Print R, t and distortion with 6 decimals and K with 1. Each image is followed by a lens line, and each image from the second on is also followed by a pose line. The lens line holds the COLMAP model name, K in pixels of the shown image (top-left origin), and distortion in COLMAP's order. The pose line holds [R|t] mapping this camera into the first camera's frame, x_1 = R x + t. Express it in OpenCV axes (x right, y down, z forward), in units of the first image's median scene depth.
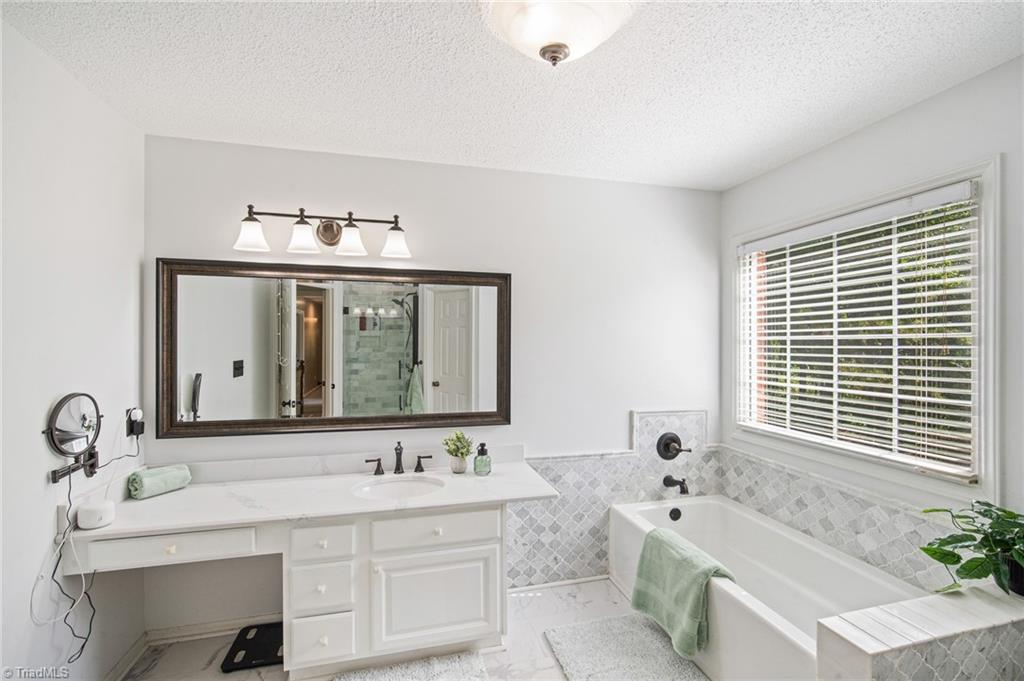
lens RADIAL K [[453.5, 0, 510.1], [0, 453.5, 342.1], [0, 0, 1]] dist [-0.013401, 0.005831]
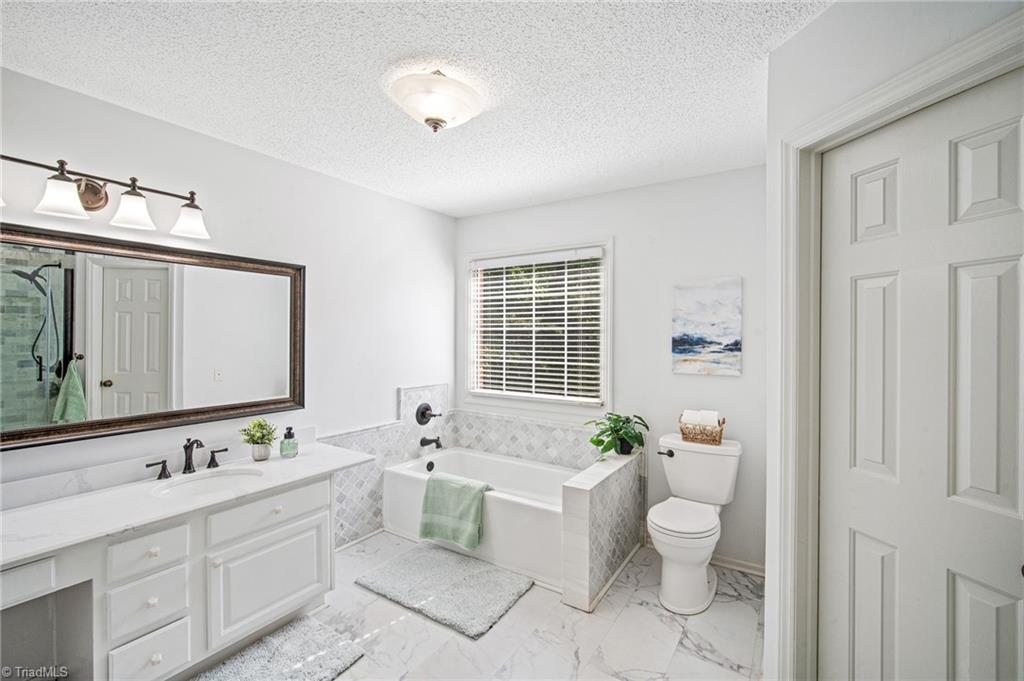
lens RADIAL K [[448.1, 0, 512.0], [0, 448.1, 334.3], [0, 0, 1]] dist [-0.003309, 0.000258]
pose [[0.741821, 0.001283, 0.670596, -0.374330], [-0.004288, 0.999987, 0.002831, 0.004296], [-0.670584, -0.004976, 0.741817, -0.109490]]
